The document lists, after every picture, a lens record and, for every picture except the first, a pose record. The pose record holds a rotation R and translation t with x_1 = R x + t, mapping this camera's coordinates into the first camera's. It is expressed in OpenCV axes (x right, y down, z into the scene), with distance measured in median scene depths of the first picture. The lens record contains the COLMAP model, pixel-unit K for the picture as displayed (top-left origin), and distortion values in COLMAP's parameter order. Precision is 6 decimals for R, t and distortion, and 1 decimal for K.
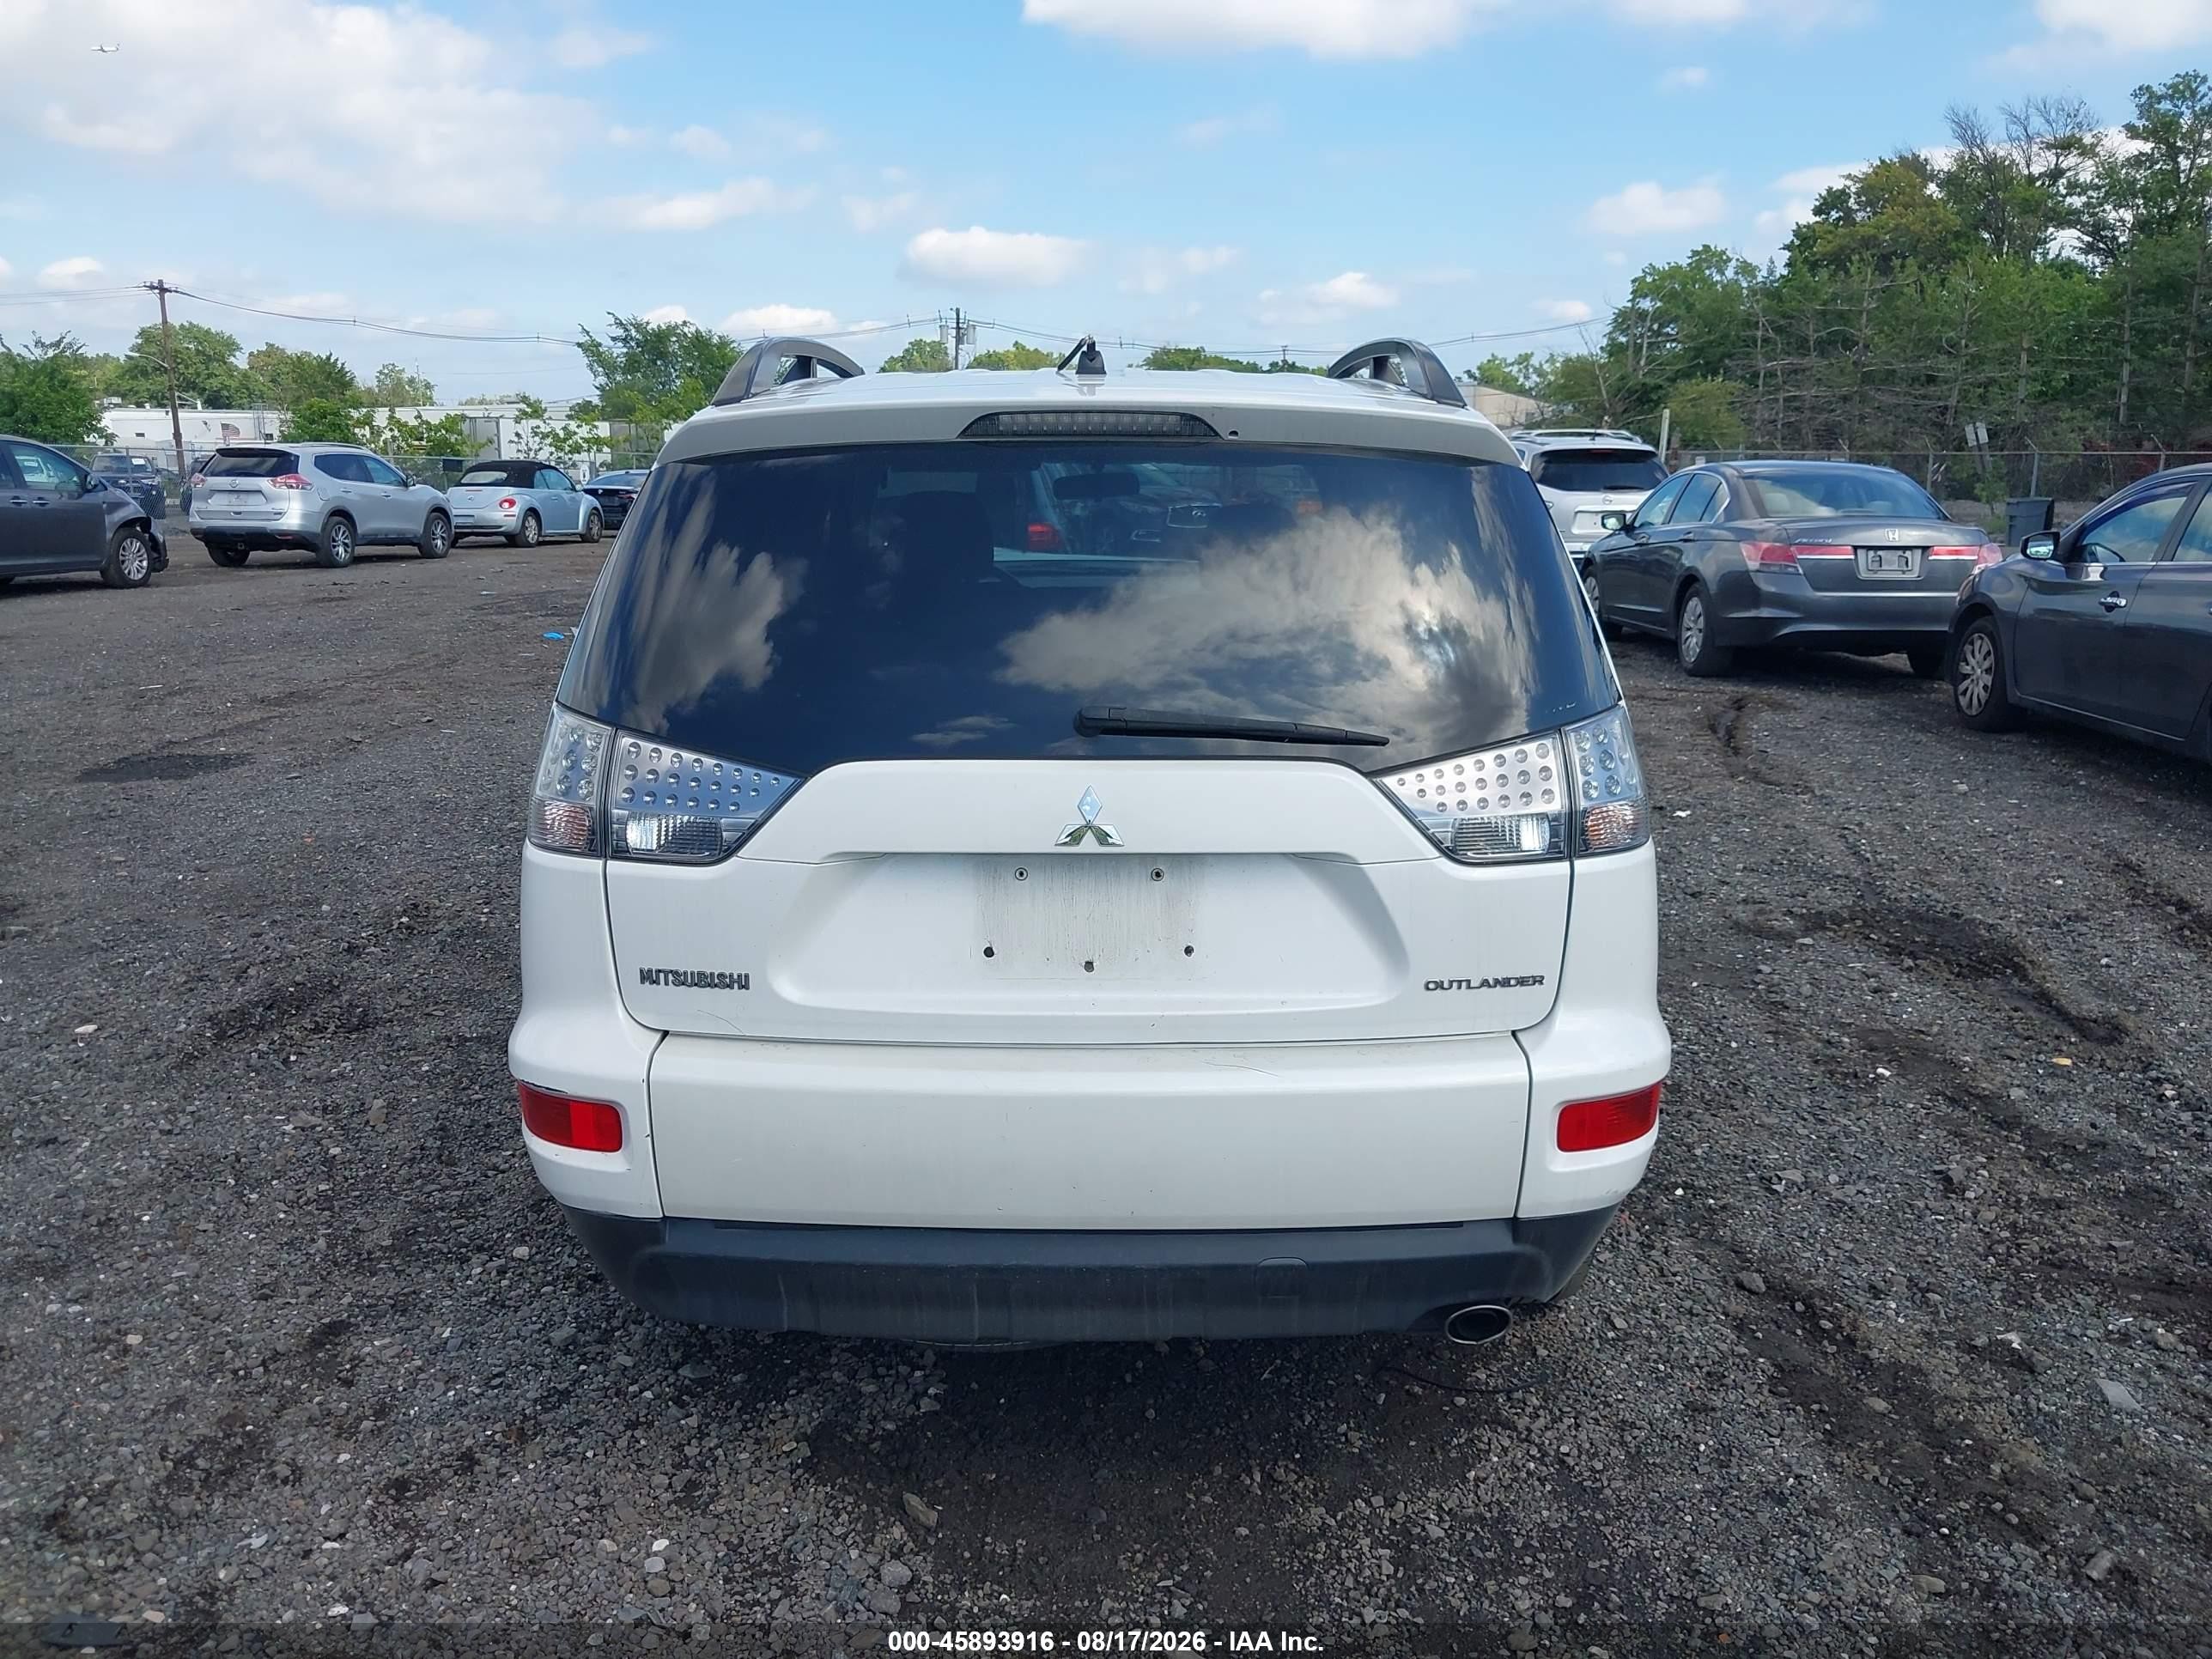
lens RADIAL K [[1748.9, 0, 1103.6], [0, 1748.9, 827.6], [0, 0, 1]] dist [-0.024916, 0.030199]
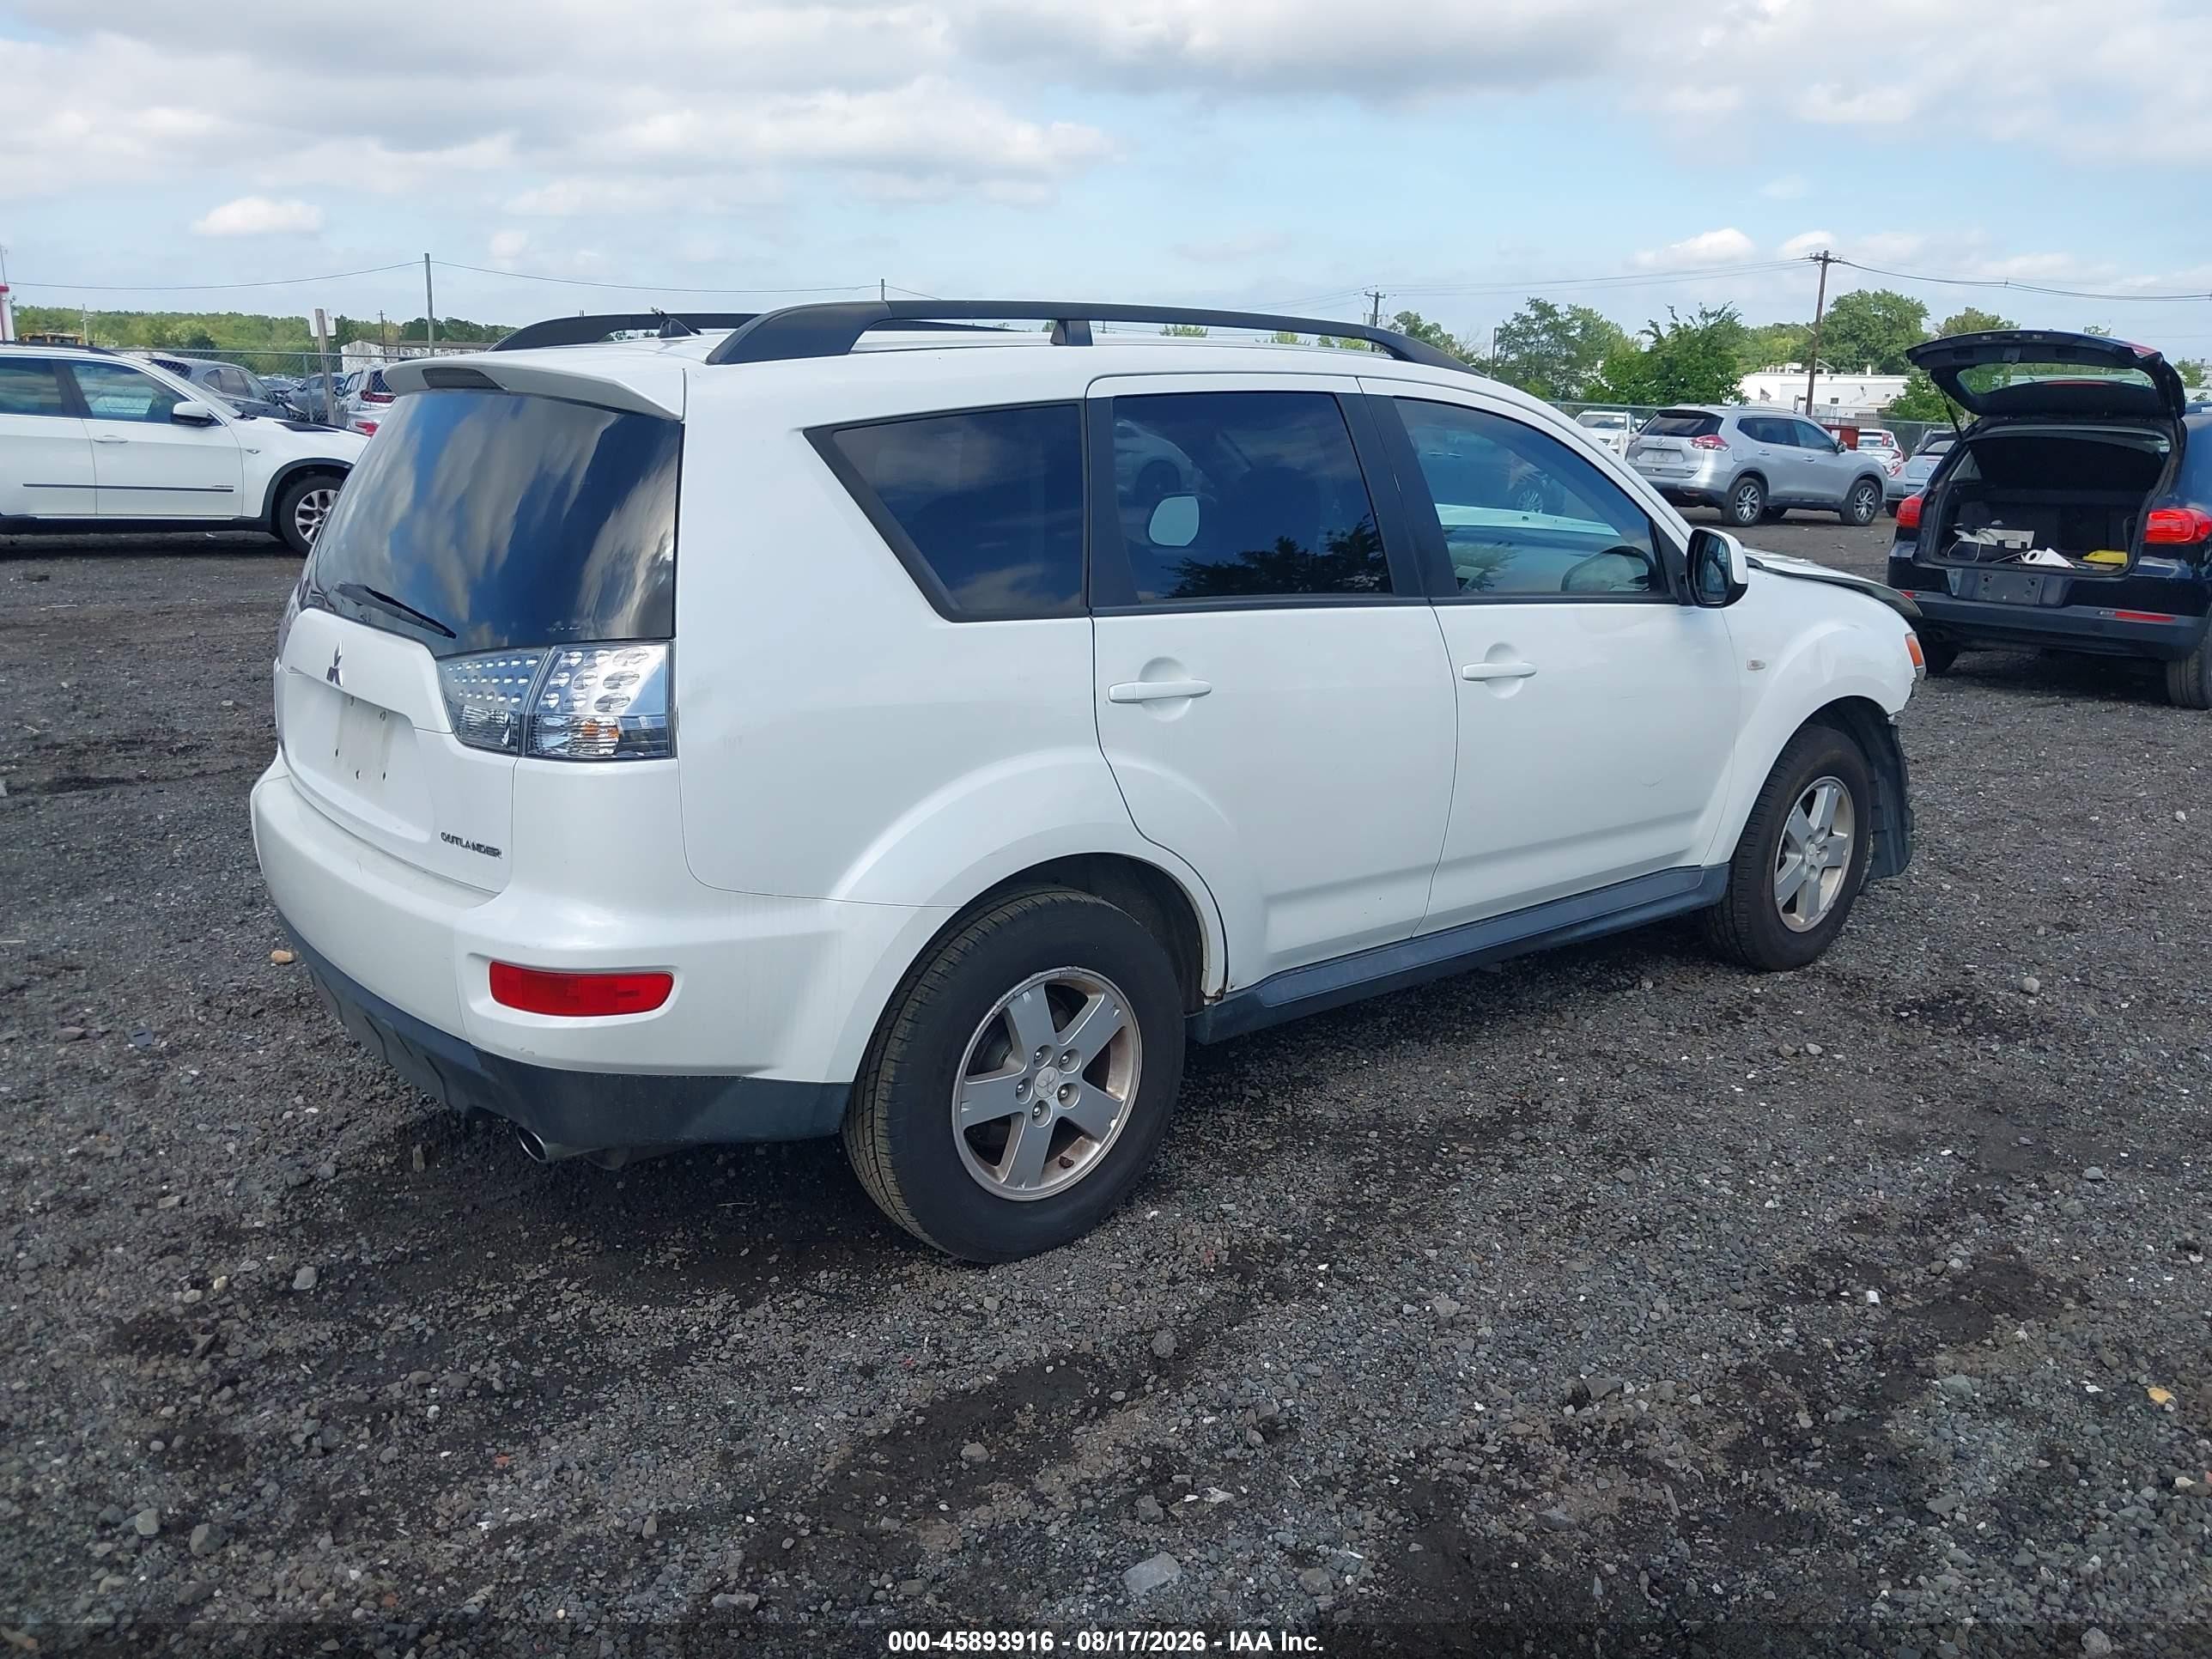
lens RADIAL K [[1748.9, 0, 1103.6], [0, 1748.9, 827.6], [0, 0, 1]] dist [-0.024916, 0.030199]
pose [[0.643949, 0.195429, -0.739687, 0.120322], [-0.181857, 0.978214, 0.100130, -0.010117], [0.743141, 0.070038, 0.665460, 0.045850]]
